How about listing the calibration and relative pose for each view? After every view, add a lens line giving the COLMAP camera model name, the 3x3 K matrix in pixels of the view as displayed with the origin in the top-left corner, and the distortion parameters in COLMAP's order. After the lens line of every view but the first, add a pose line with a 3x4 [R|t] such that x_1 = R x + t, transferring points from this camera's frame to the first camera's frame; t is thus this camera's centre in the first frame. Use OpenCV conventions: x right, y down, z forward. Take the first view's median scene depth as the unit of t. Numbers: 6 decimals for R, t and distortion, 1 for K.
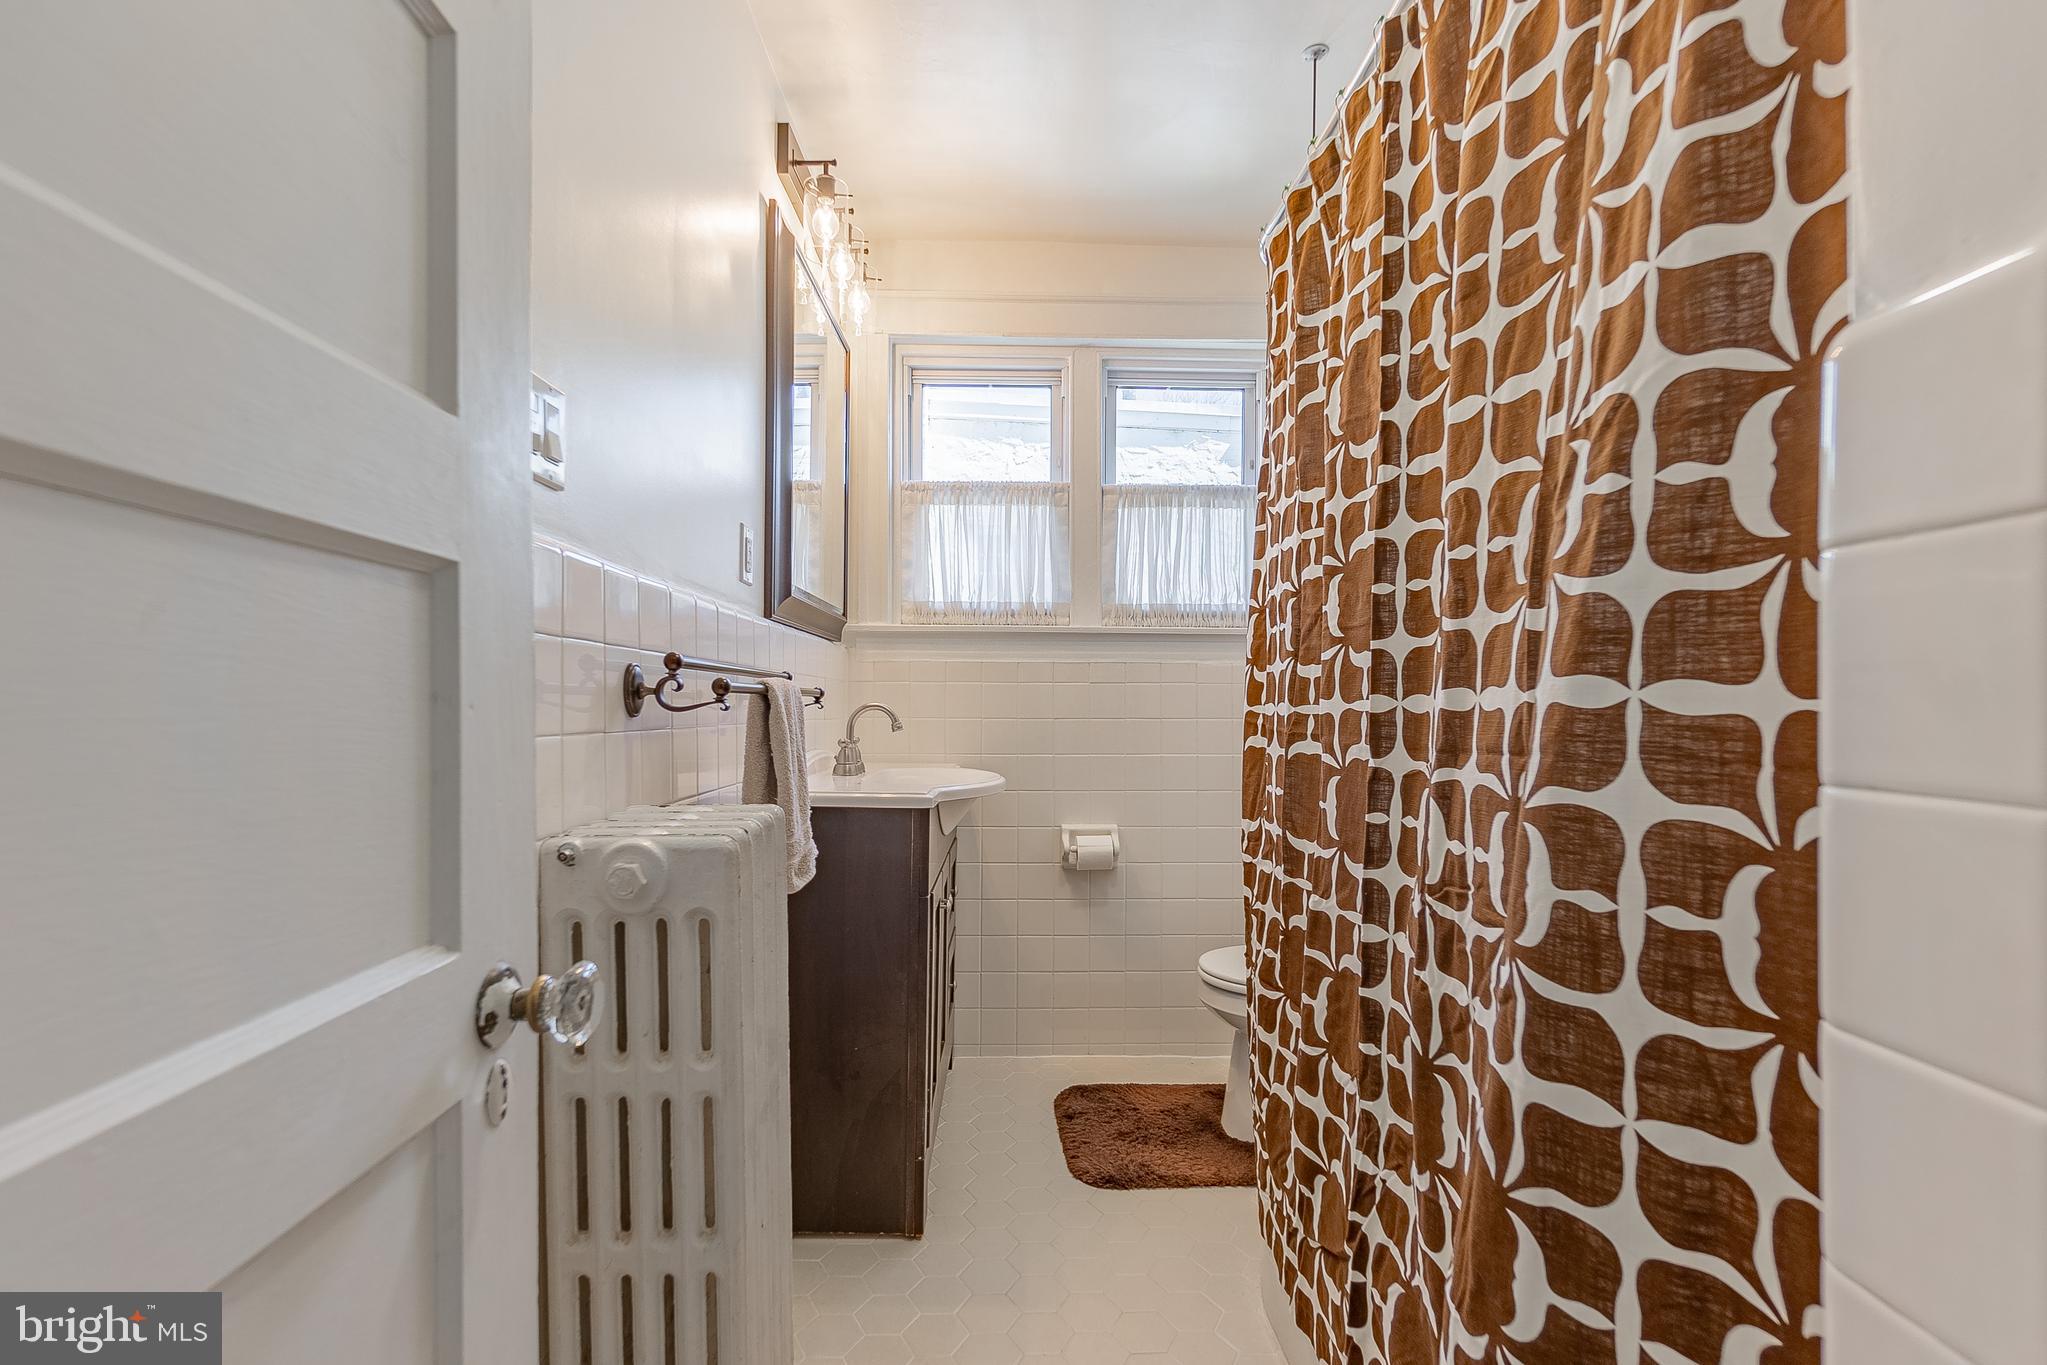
lens RADIAL K [[917.8, 0, 1024.5], [0, 917.8, 694.1], [0, 0, 1]] dist [-0.003553, 0.001846]
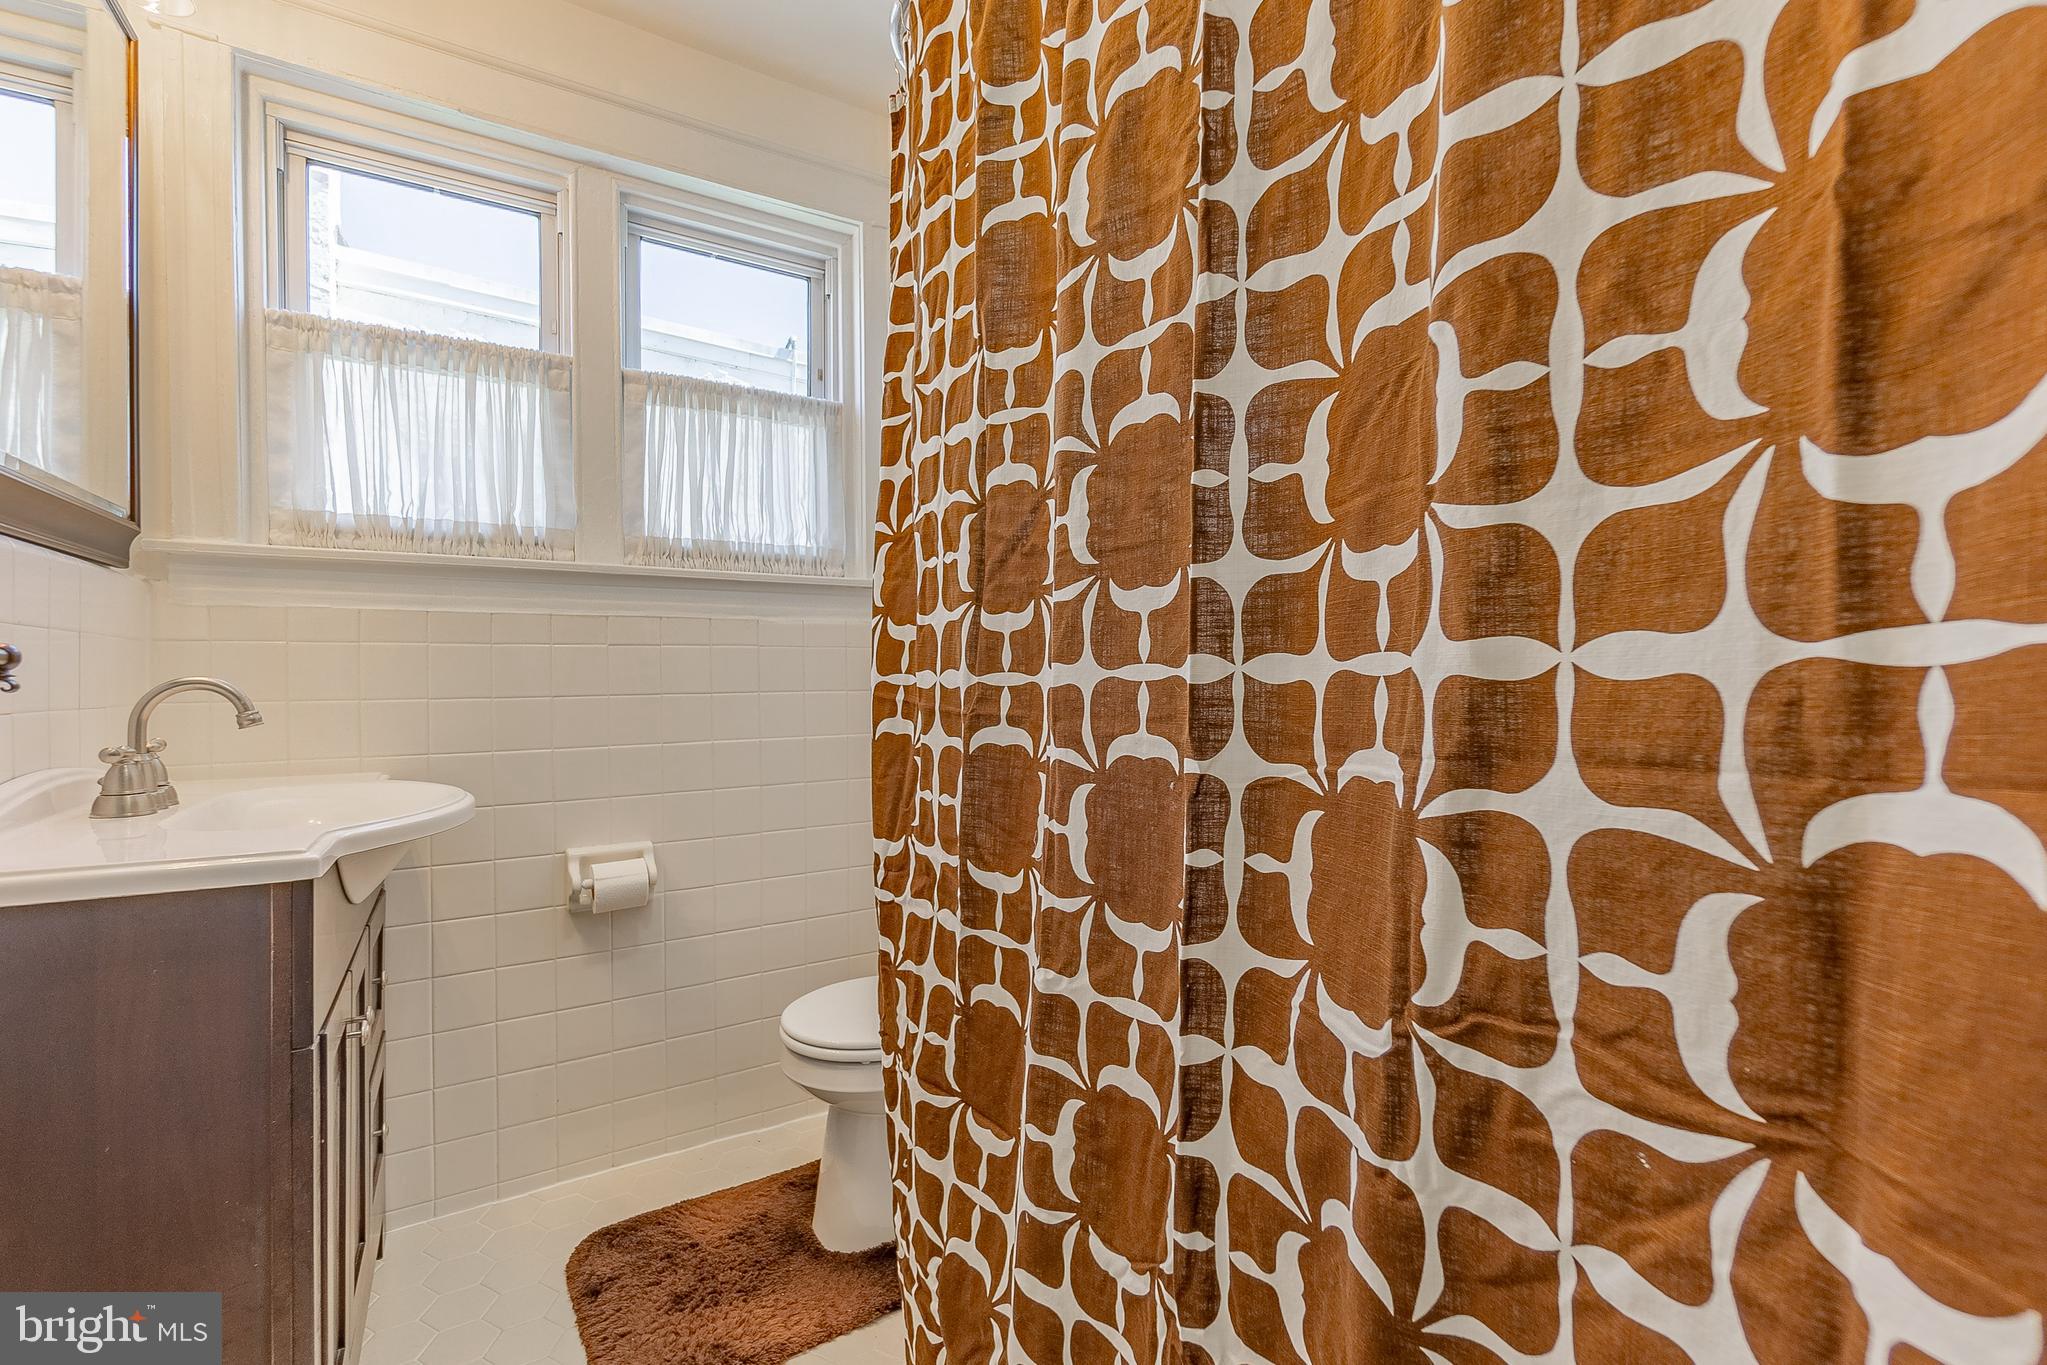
lens RADIAL K [[917.8, 0, 1005.7], [0, 917.8, 678.4], [0, 0, 1]] dist [-0.003553, 0.001846]
pose [[0.870128, -0.012925, 0.492656, -0.016637], [0.004616, 0.999826, 0.018077, 0.003440], [-0.492804, -0.013455, 0.870036, 0.363018]]
